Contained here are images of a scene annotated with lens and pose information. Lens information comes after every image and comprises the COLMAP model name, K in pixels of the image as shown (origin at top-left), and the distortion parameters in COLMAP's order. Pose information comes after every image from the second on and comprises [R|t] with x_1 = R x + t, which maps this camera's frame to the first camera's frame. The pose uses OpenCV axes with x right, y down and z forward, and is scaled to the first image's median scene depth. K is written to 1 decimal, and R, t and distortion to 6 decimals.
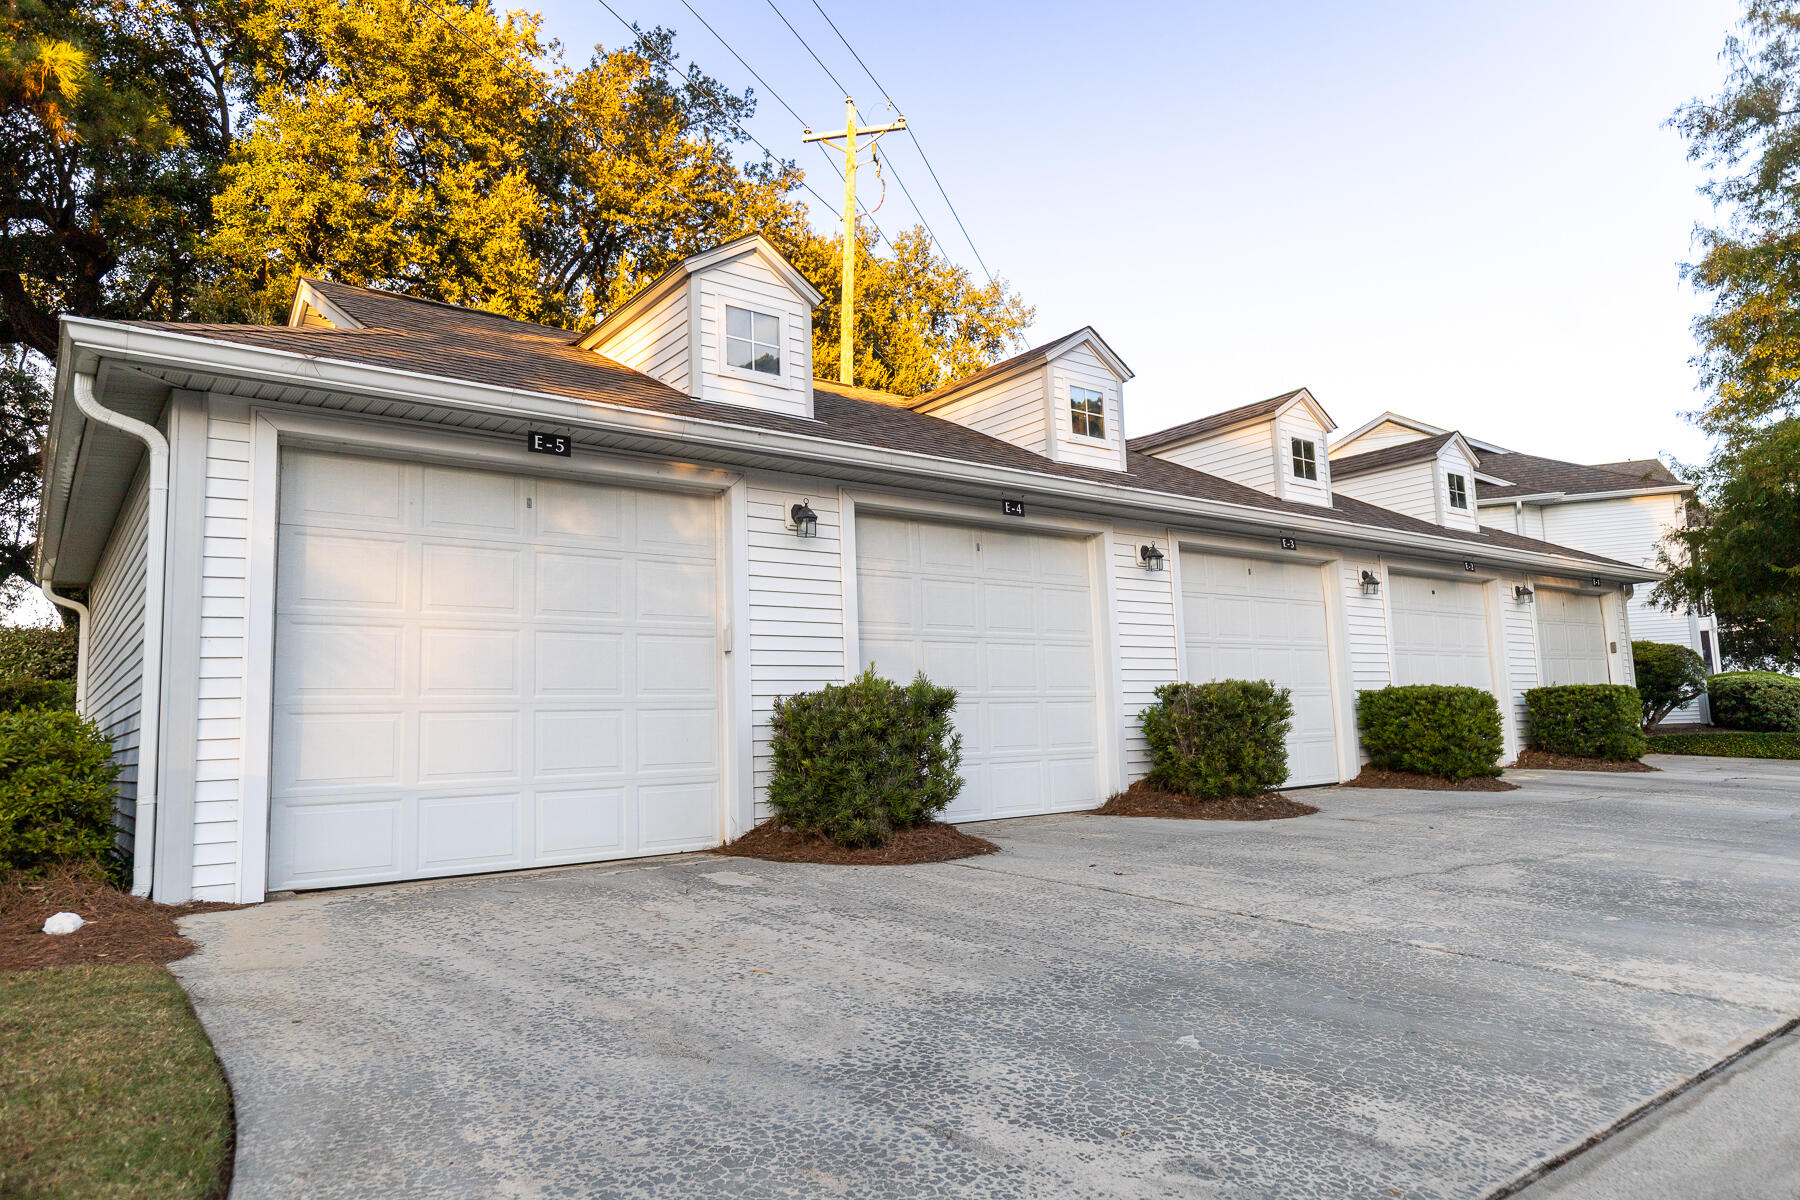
lens RADIAL K [[1138.6, 0, 900.0], [0, 1138.6, 600.0], [0, 0, 1]] dist [0.041935, -0.039714]
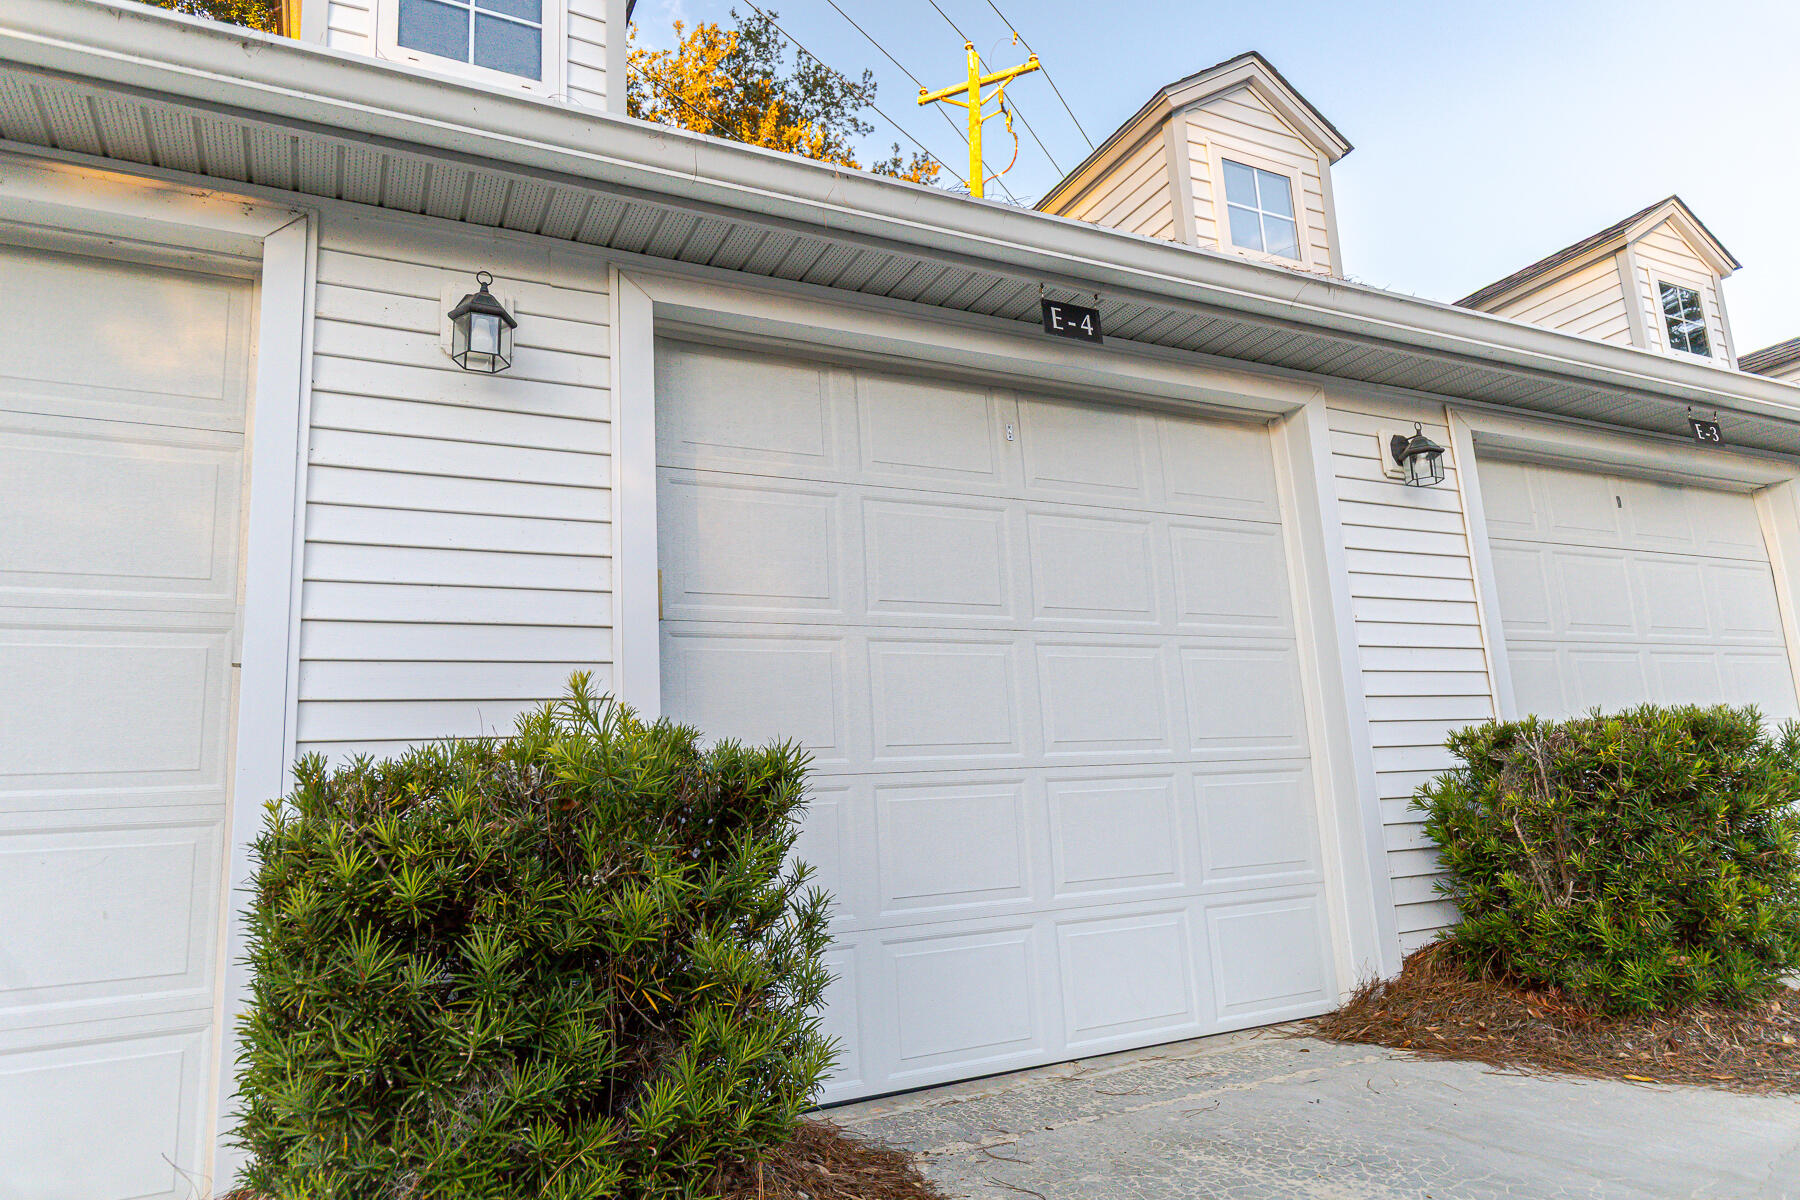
lens RADIAL K [[1138.6, 0, 900.0], [0, 1138.6, 600.0], [0, 0, 1]] dist [0.041935, -0.039714]
pose [[0.980984, -0.056439, -0.185702, 0.100820], [0.044913, 0.996828, -0.065700, 0.045106], [0.188821, 0.056110, 0.980407, 0.523921]]
